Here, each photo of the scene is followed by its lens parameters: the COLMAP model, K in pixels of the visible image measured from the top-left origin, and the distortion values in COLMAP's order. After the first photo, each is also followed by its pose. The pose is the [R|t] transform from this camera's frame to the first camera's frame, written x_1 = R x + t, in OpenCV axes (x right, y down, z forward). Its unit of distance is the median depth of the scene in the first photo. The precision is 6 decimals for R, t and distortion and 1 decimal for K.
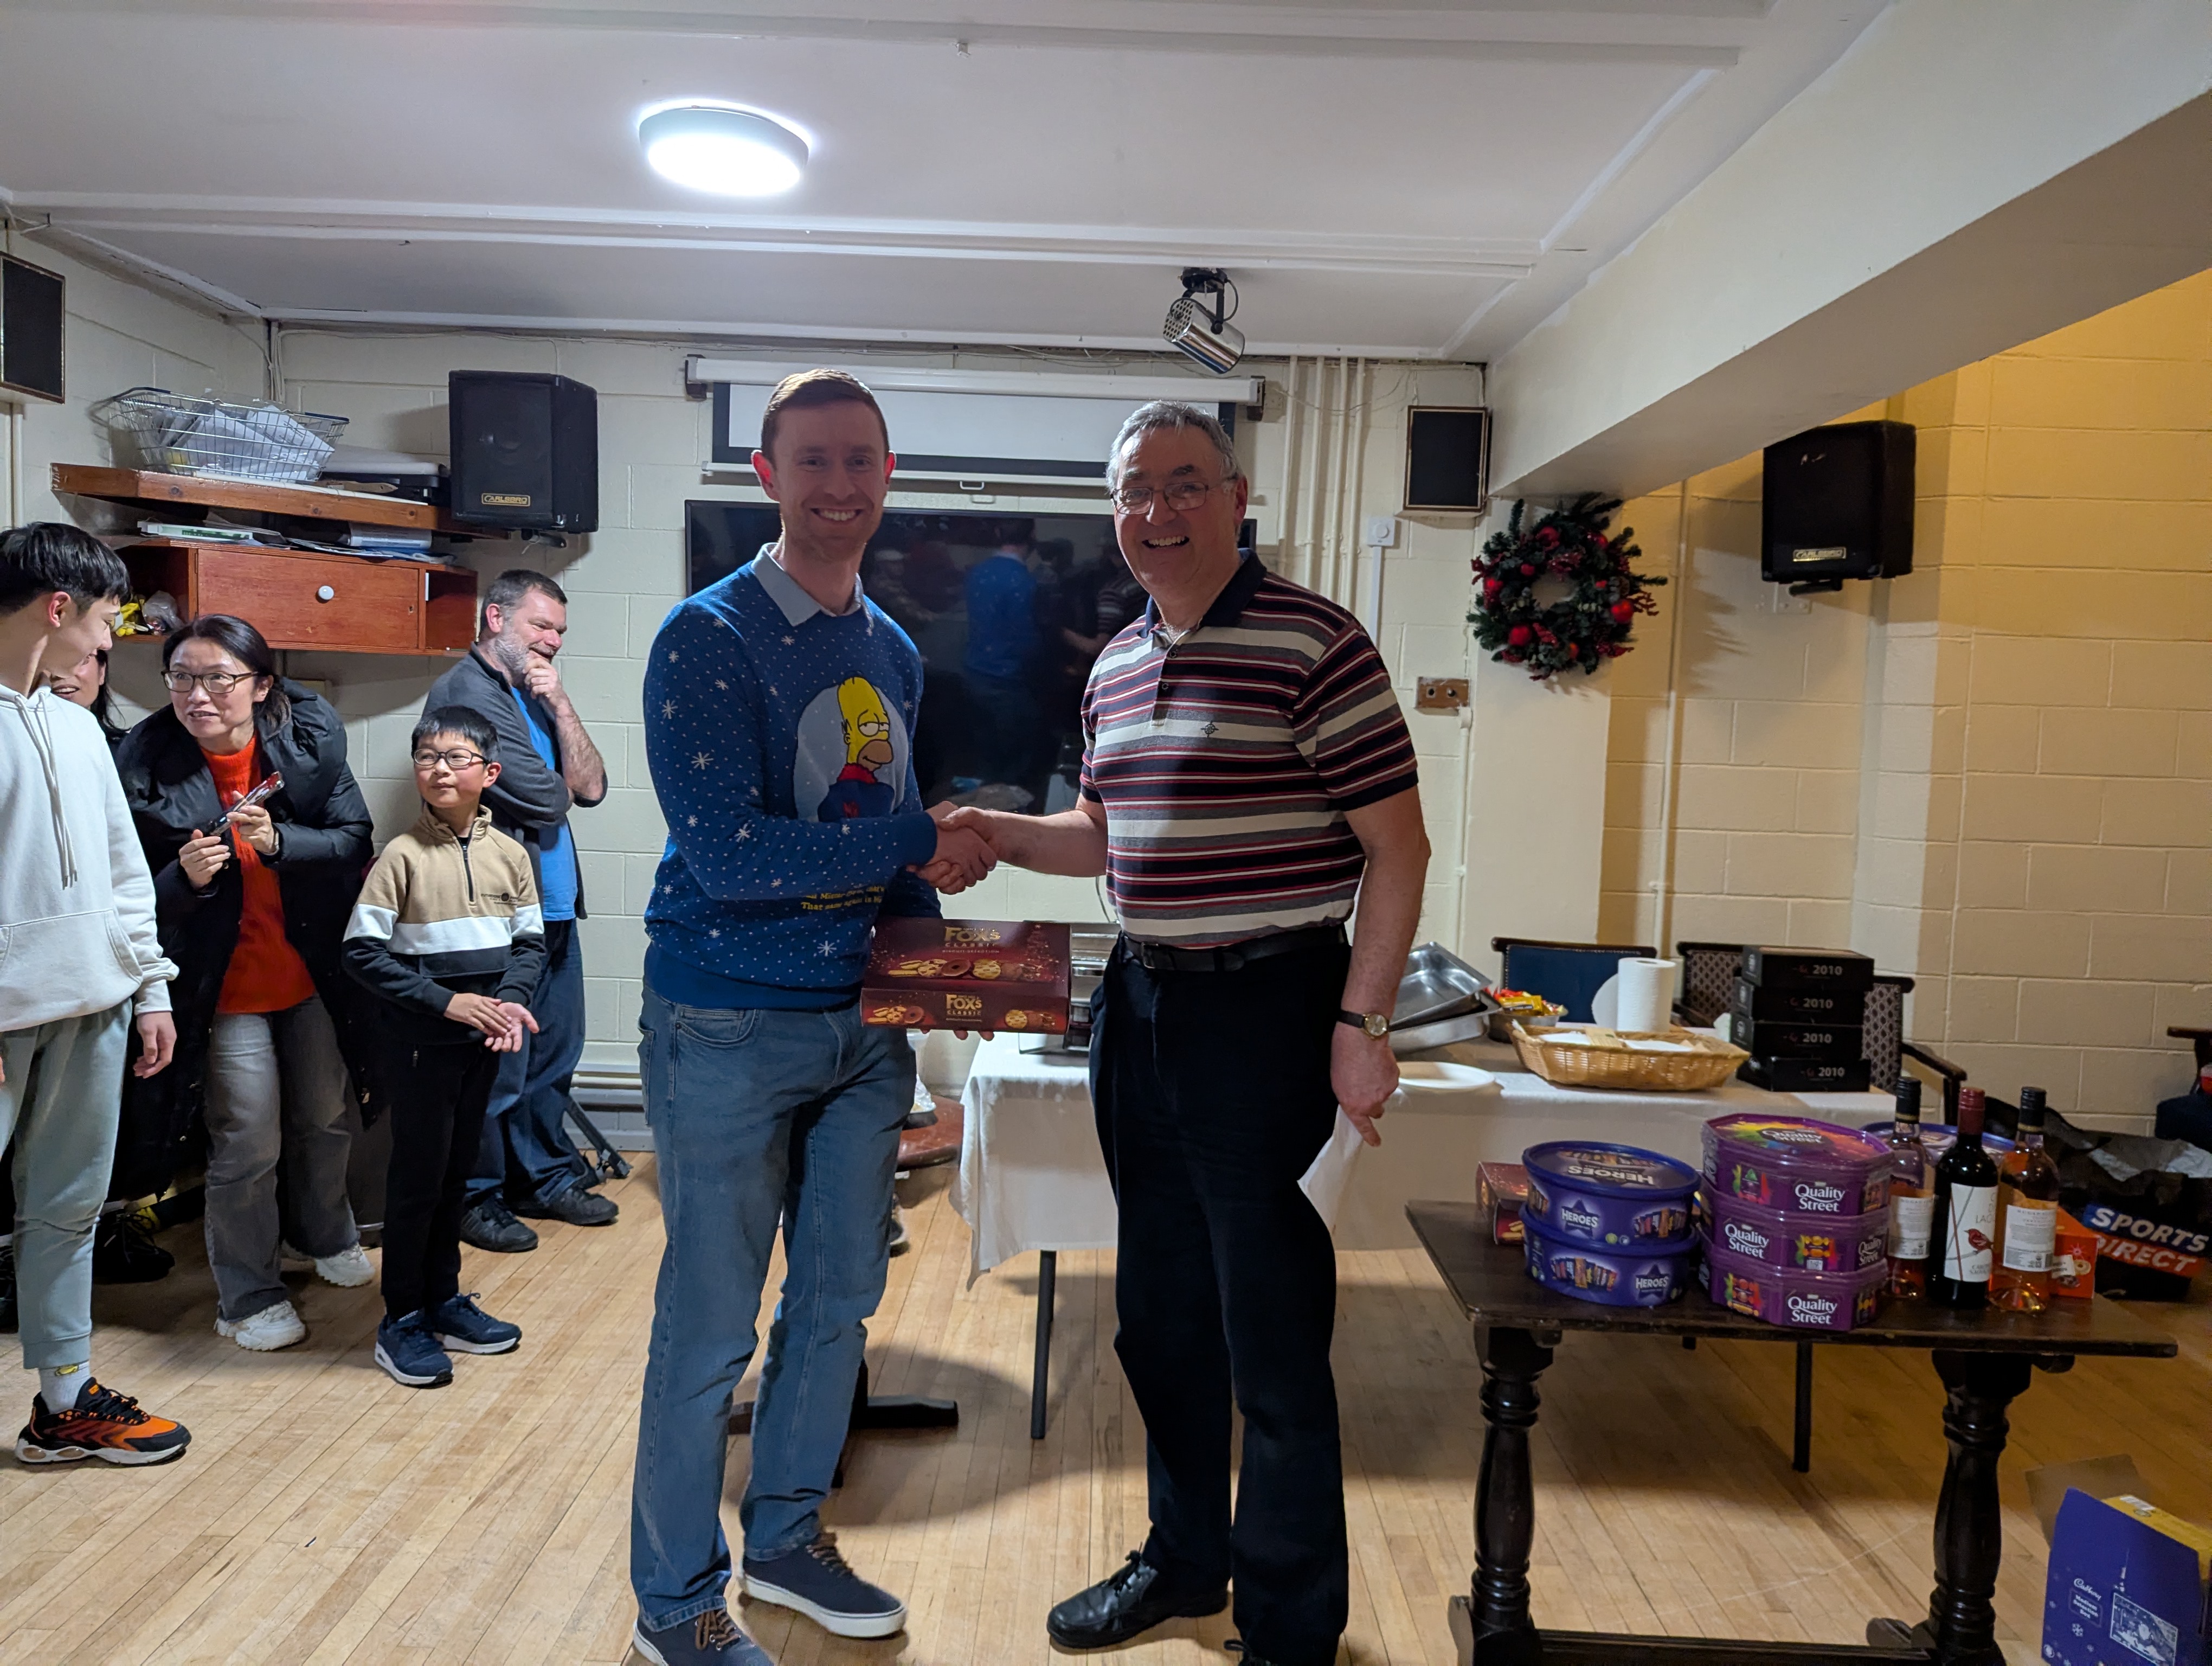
lens RADIAL K [[1543.3, 0, 1090.7], [0, 1543.3, 817.2], [0, 0, 1]] dist [0.056154, -0.055280]
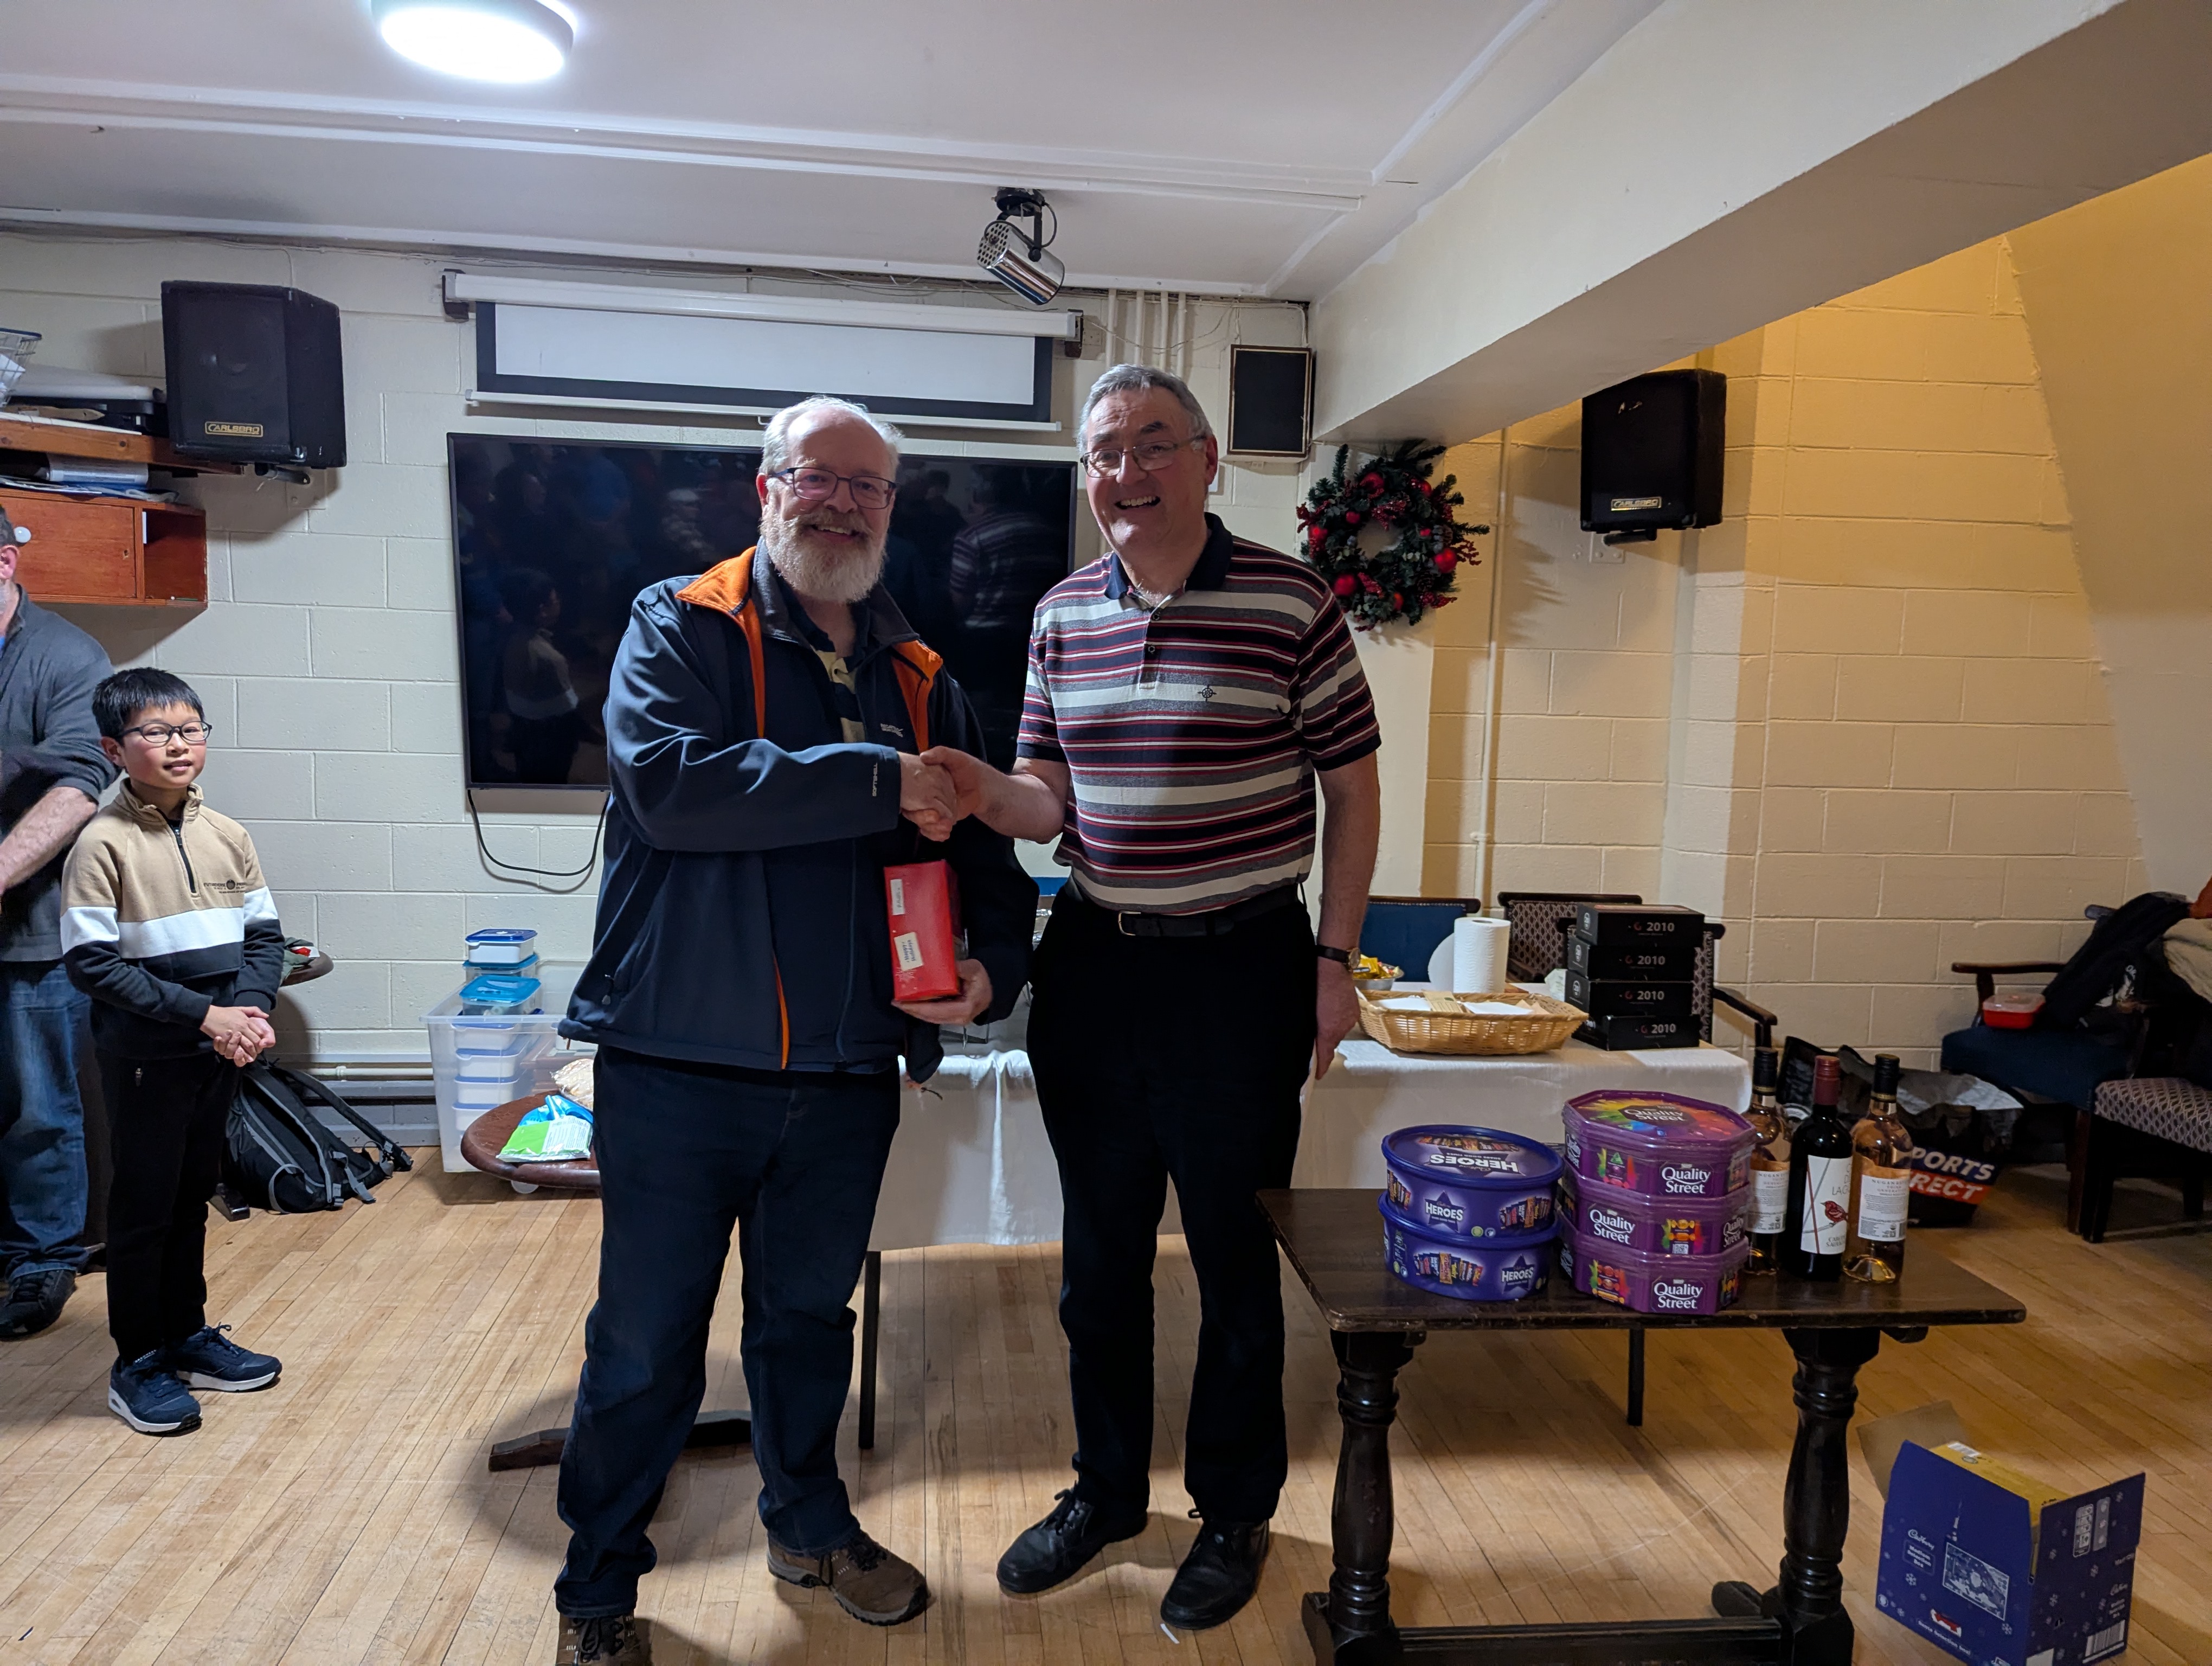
lens RADIAL K [[1543.6, 0, 1095.3], [0, 1543.6, 825.1], [0, 0, 1]] dist [0.059115, -0.060298]
pose [[0.992051, -0.018937, 0.124407, -0.004987], [0.013824, 0.999029, 0.041832, -0.010127], [-0.125078, -0.039780, 0.991349, 0.050387]]
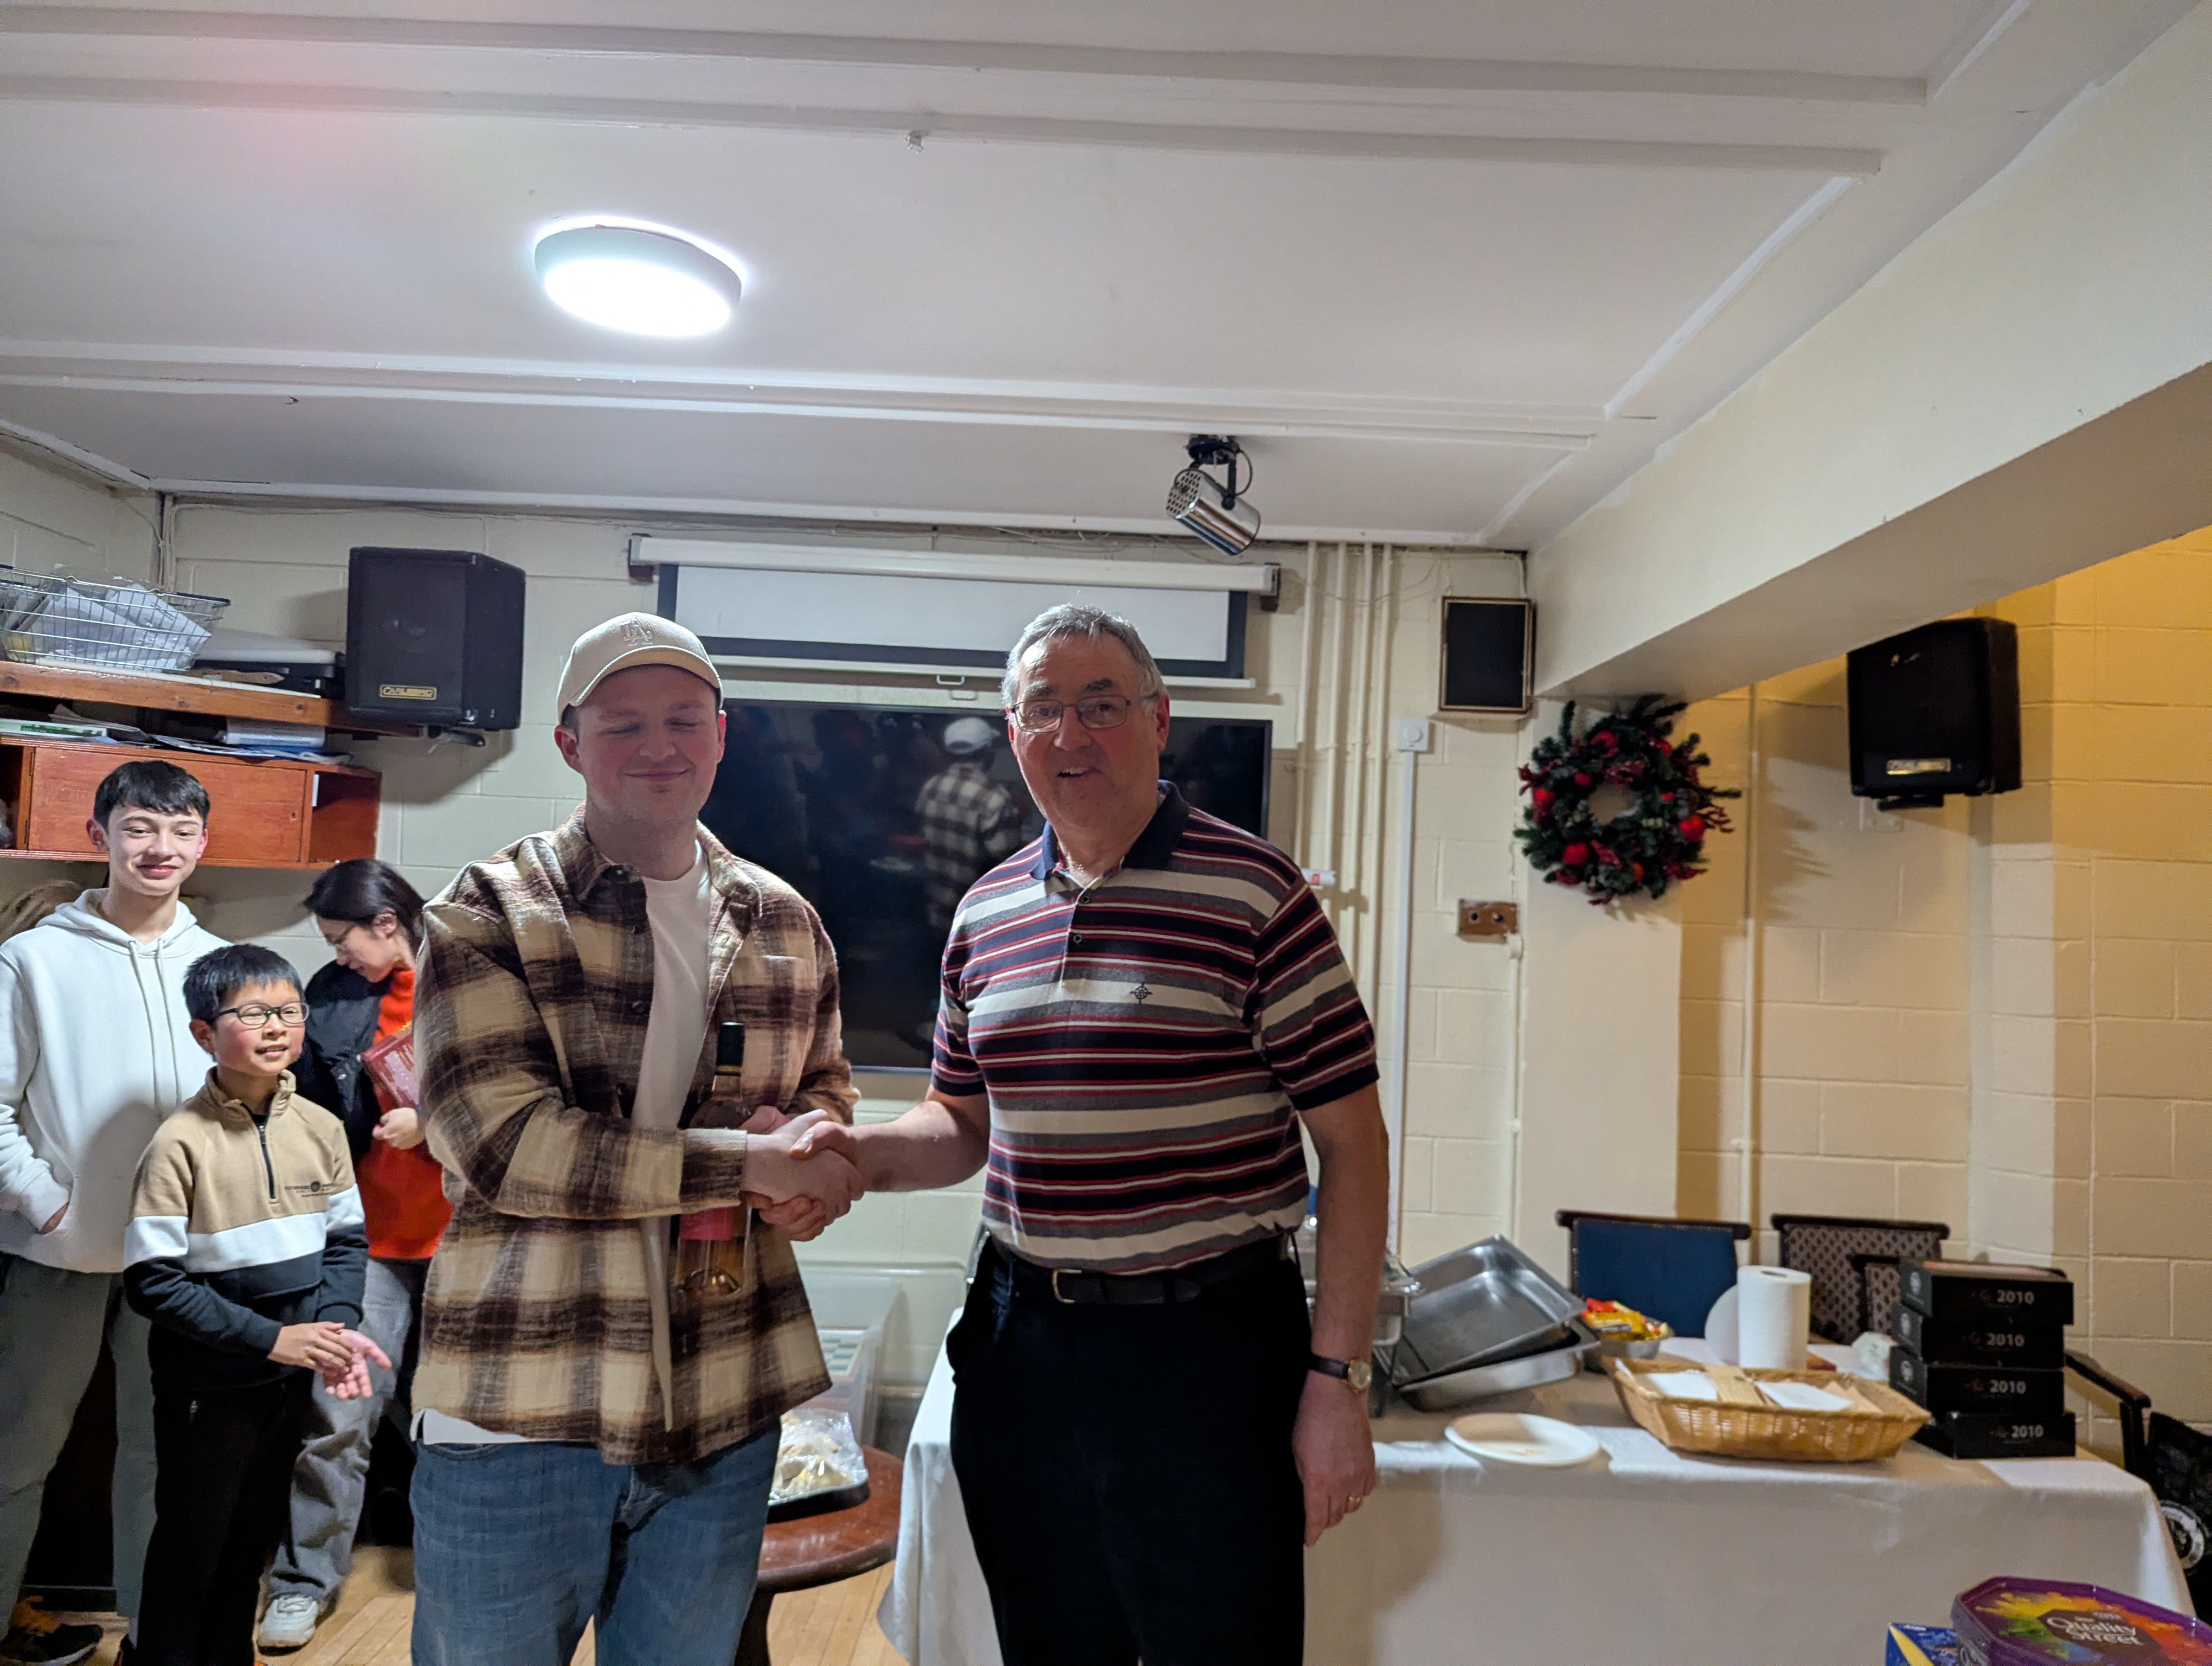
lens RADIAL K [[1551.3, 0, 1113.4], [0, 1551.3, 827.1], [0, 0, 1]] dist [0.054995, -0.065434]
pose [[0.999913, 0.006868, 0.011263, 0.008158], [-0.005474, 0.992829, -0.119414, -0.029980], [-0.012002, 0.119342, 0.992781, 0.151291]]
